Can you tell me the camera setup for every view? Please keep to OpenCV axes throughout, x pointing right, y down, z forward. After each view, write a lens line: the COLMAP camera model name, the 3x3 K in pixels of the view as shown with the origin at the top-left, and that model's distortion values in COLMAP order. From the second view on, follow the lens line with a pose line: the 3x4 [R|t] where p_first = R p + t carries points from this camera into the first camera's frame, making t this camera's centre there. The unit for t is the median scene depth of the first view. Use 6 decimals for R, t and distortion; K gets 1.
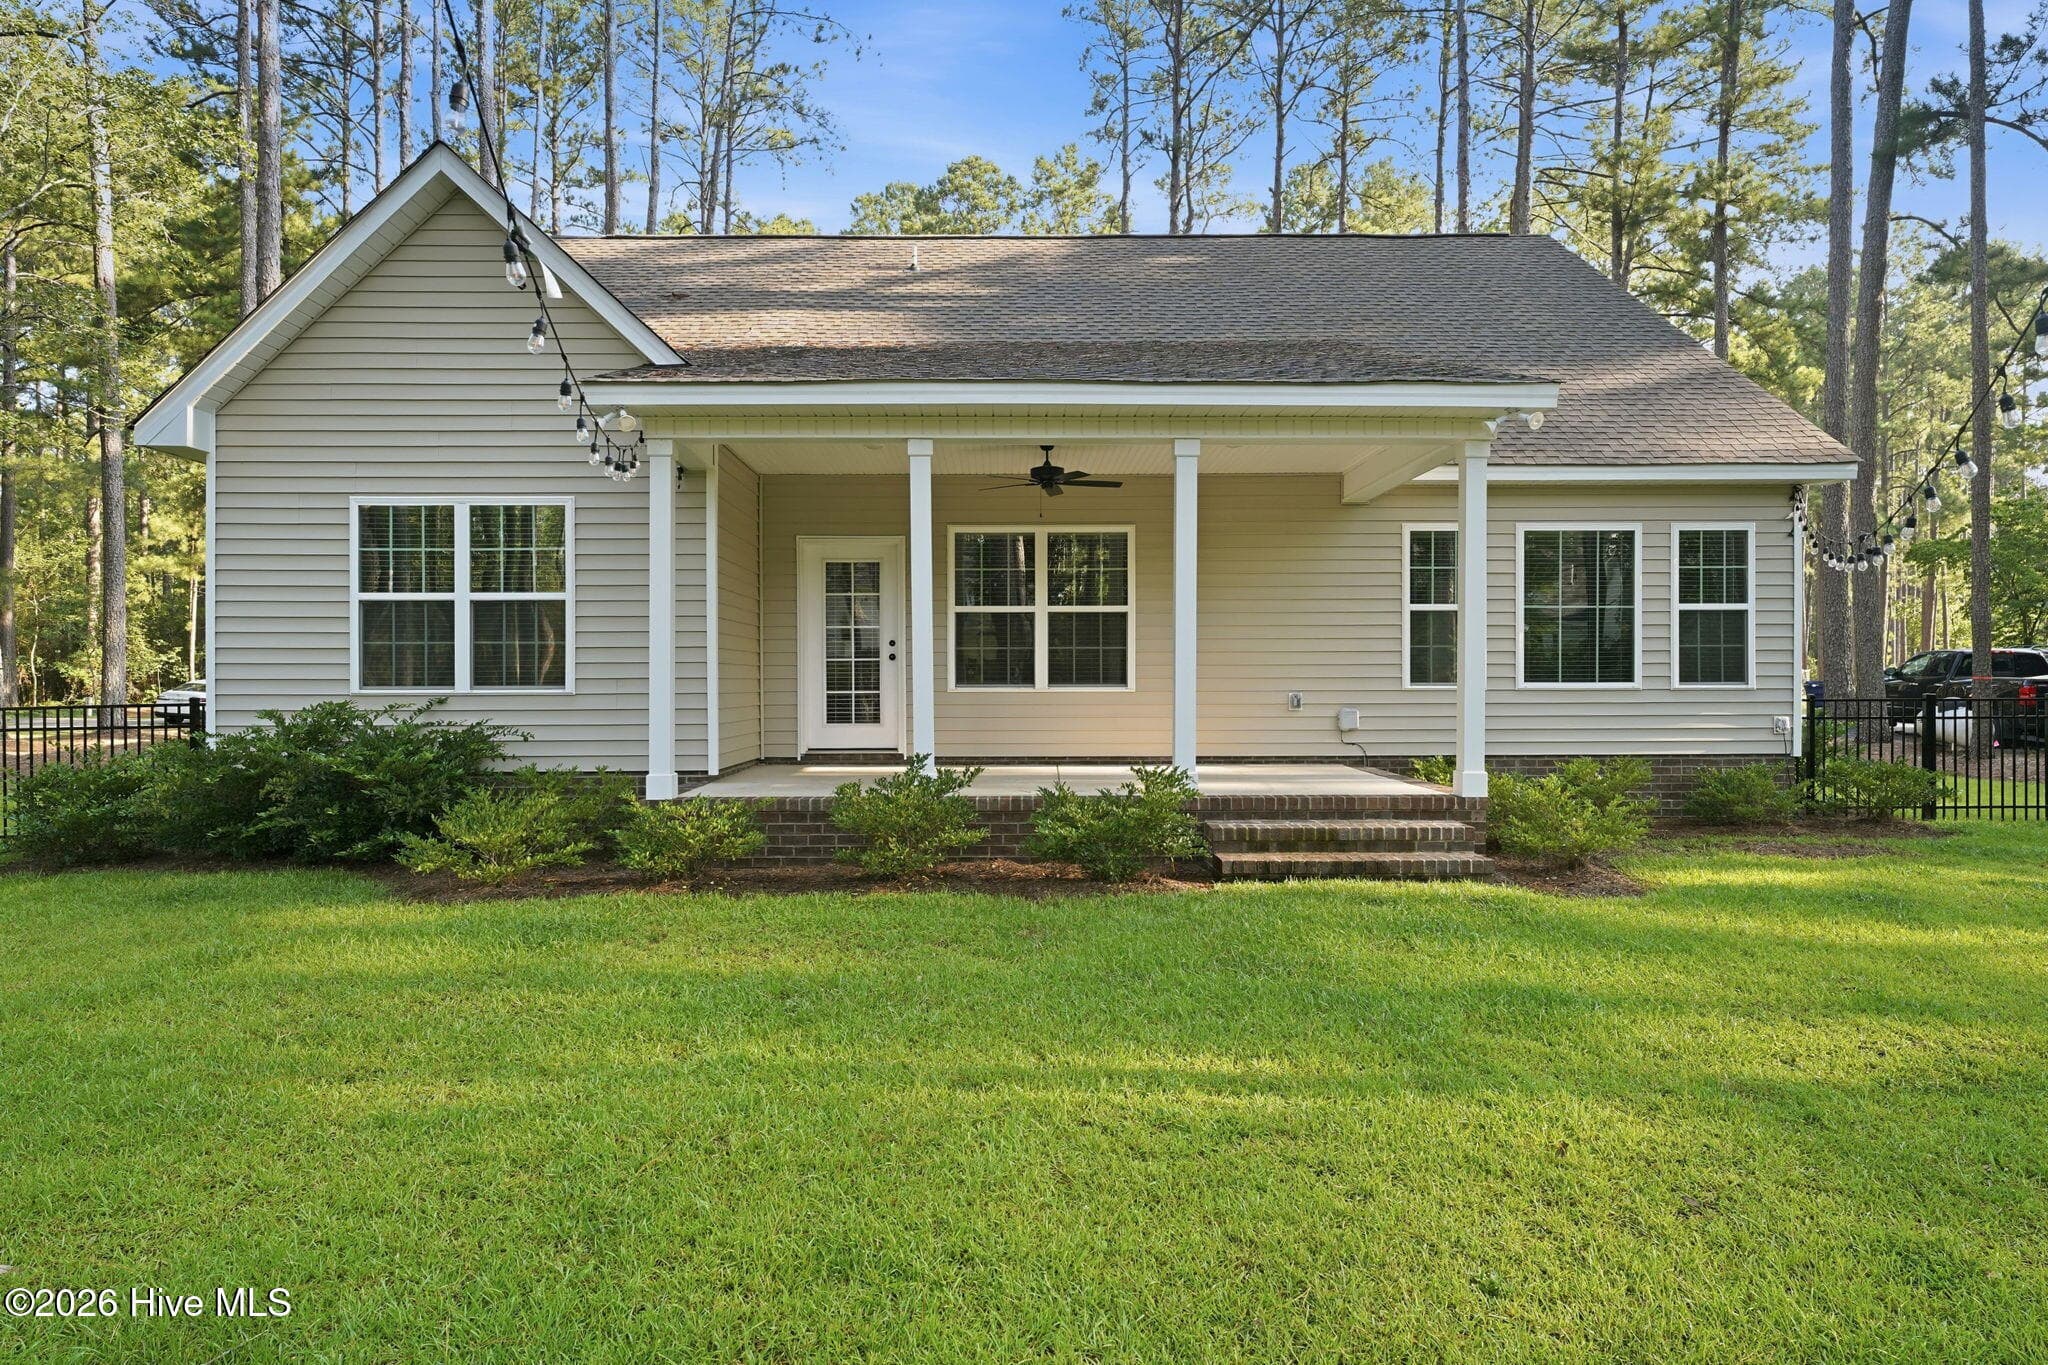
lens RADIAL K [[1193.8, 0, 1020.6], [0, 1193.8, 673.9], [0, 0, 1]] dist [0.008217, 0.003398]
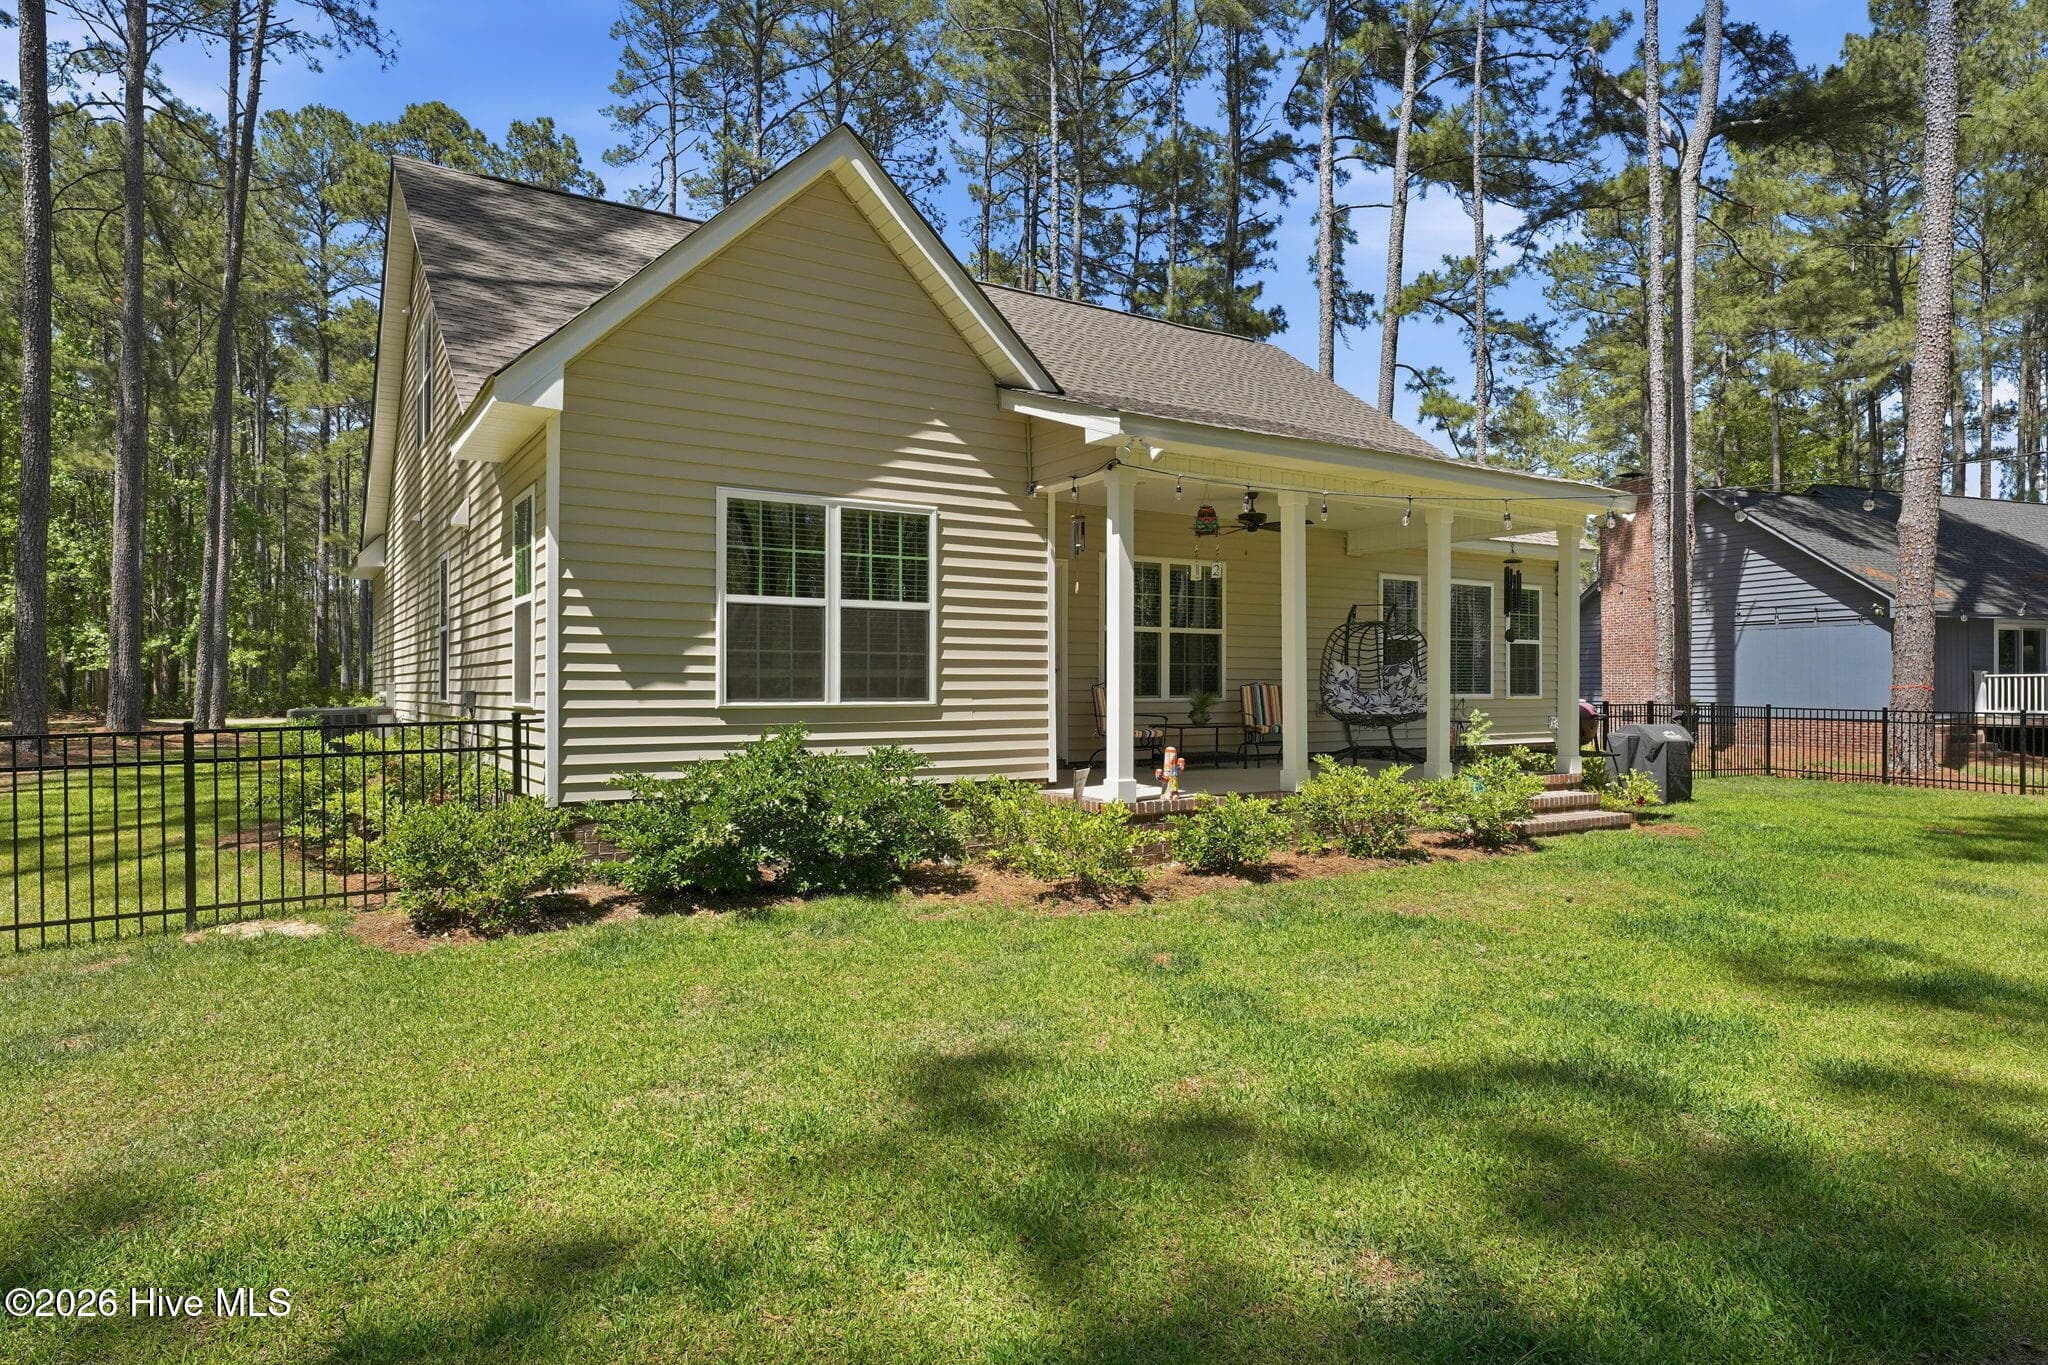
lens RADIAL K [[1184.3, 0, 1034.1], [0, 1184.3, 684.3], [0, 0, 1]] dist [0.002038, 0.004583]
pose [[0.843635, 0.005383, 0.536890, -0.692521], [-0.006562, 0.999978, 0.000286, -0.001422], [-0.536877, -0.003764, 0.843652, 0.101764]]
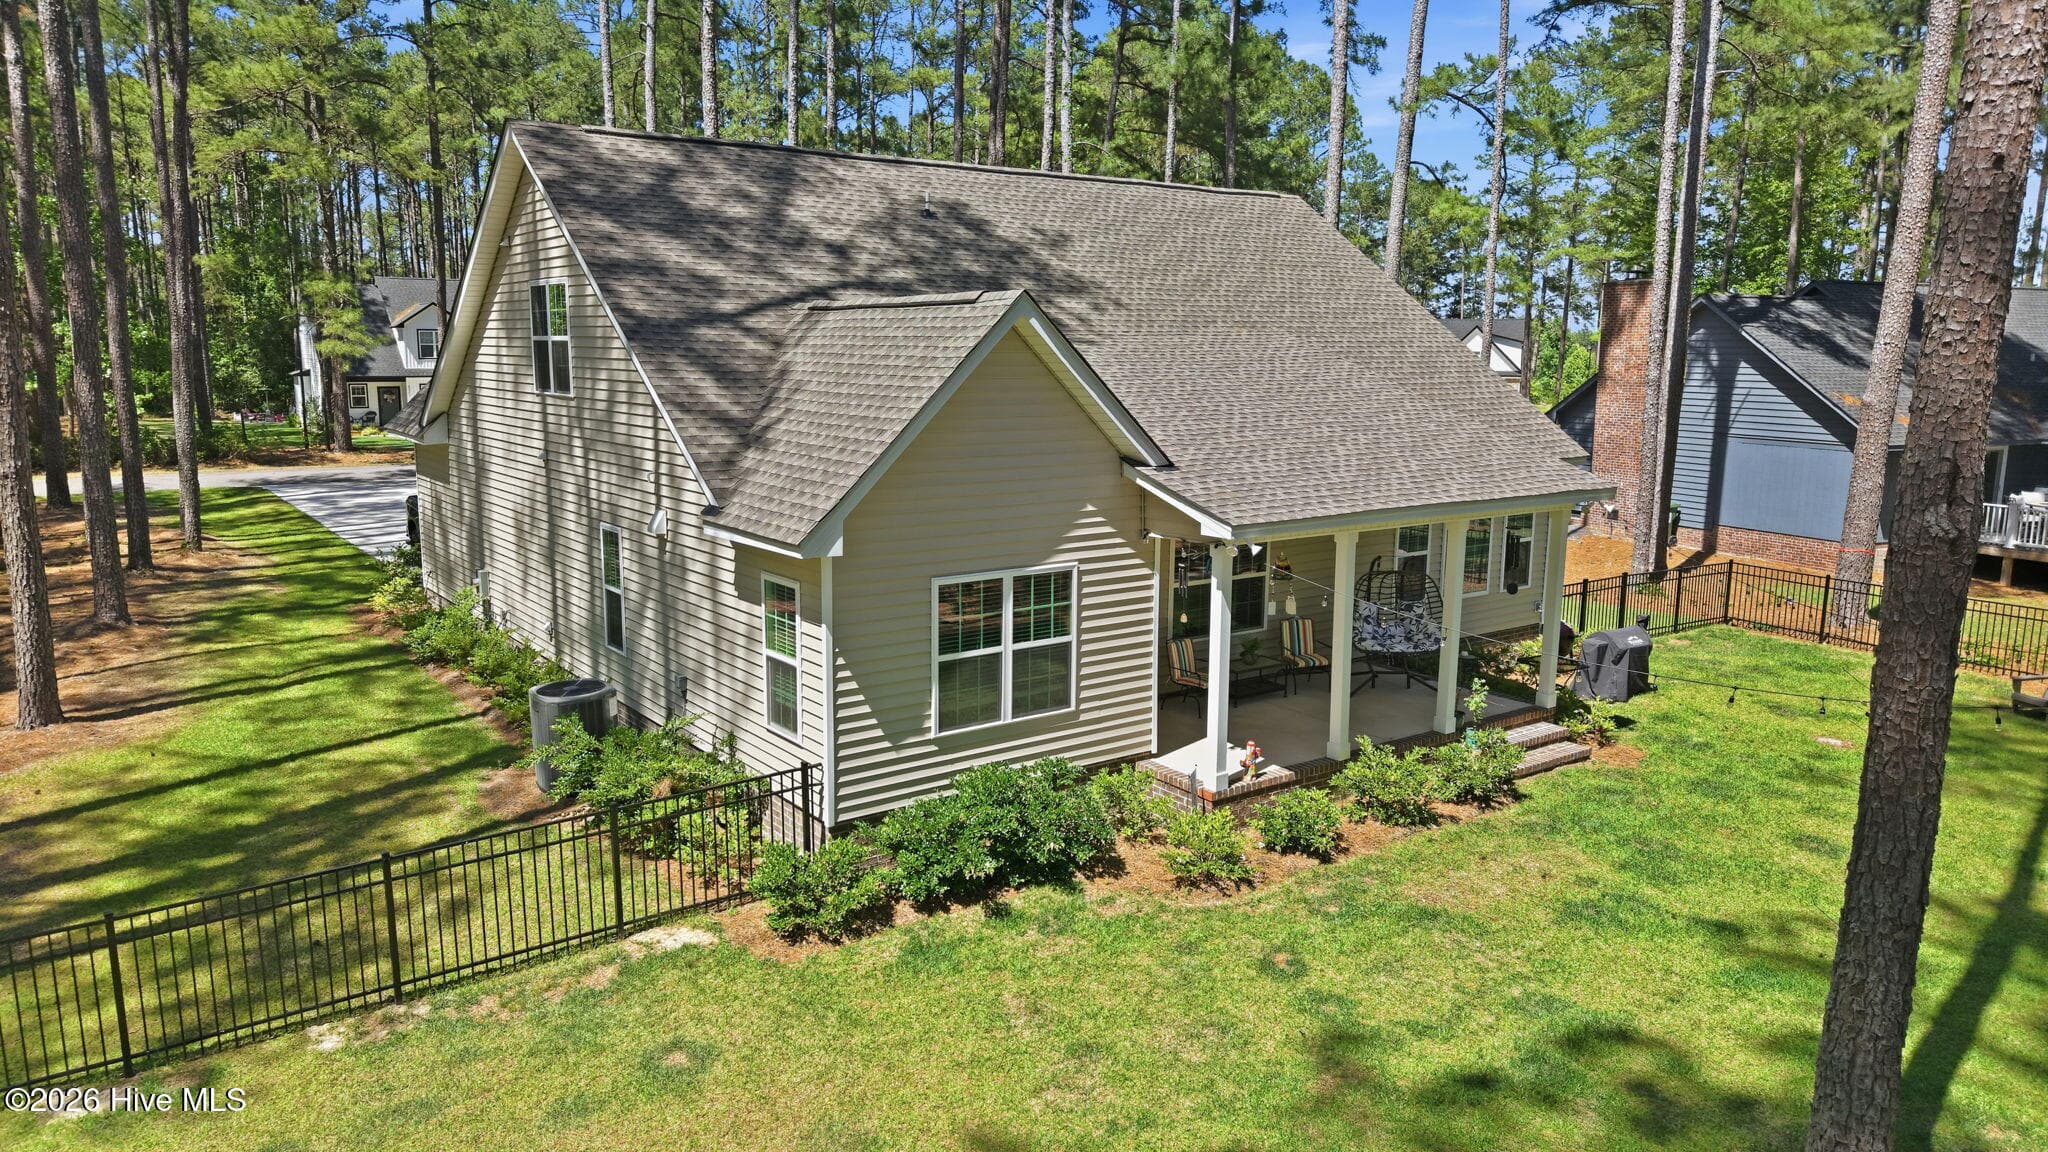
lens RADIAL K [[1365.6, 0, 1034.3], [0, 1365.6, 571.4], [0, 0, 1]] dist [0.034854, -0.040631]
pose [[0.810501, -0.087411, 0.579178, -1.049330], [-0.015336, 0.985296, 0.170164, -0.321702], [-0.585536, -0.146800, 0.797243, -0.121416]]
